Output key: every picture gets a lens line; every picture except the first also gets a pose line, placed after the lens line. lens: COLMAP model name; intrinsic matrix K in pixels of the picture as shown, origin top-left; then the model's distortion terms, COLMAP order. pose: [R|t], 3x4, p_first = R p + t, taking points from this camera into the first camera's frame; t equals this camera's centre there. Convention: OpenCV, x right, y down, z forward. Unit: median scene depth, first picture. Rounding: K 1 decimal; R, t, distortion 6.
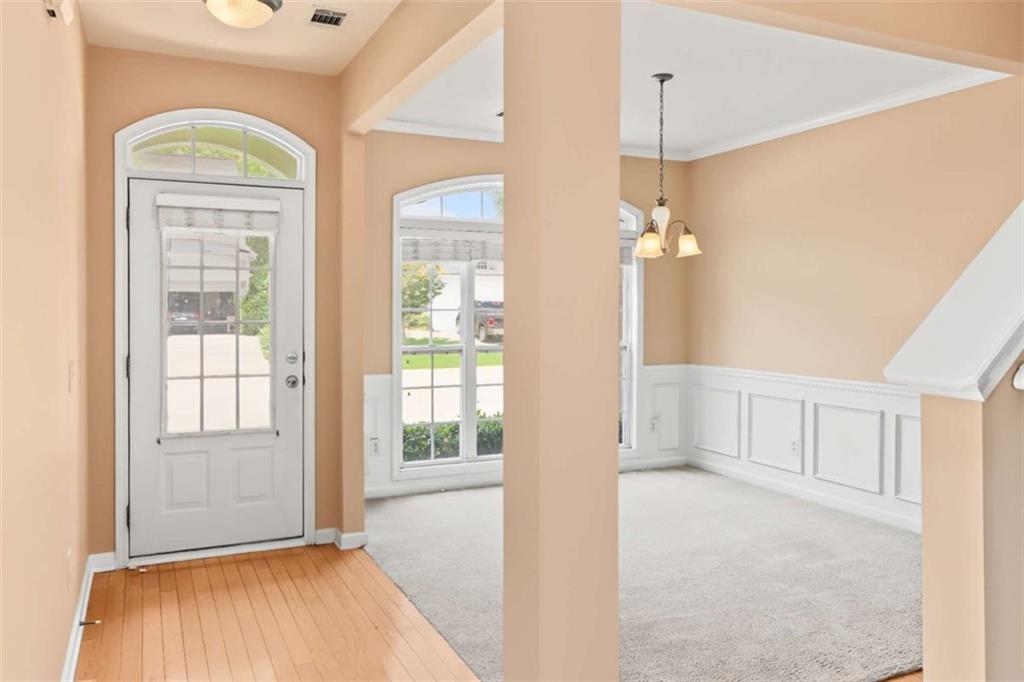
lens RADIAL K [[779.6, 0, 511.4], [0, 779.6, 336.5], [0, 0, 1]] dist [-0.011821, 0.011171]
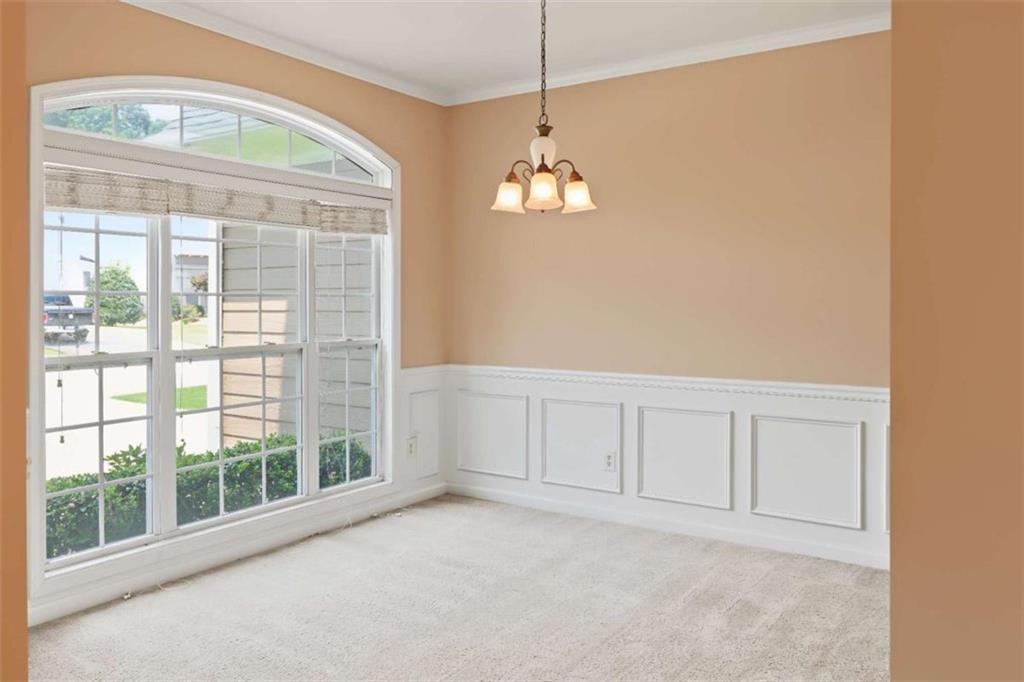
lens RADIAL K [[779.6, 0, 517.5], [0, 779.6, 312.2], [0, 0, 1]] dist [-0.011821, 0.011171]
pose [[0.856780, -0.010087, 0.515584, -0.133906], [0.020909, 0.999666, -0.015189, -0.004052], [-0.515258, 0.023794, 0.856705, 0.329927]]
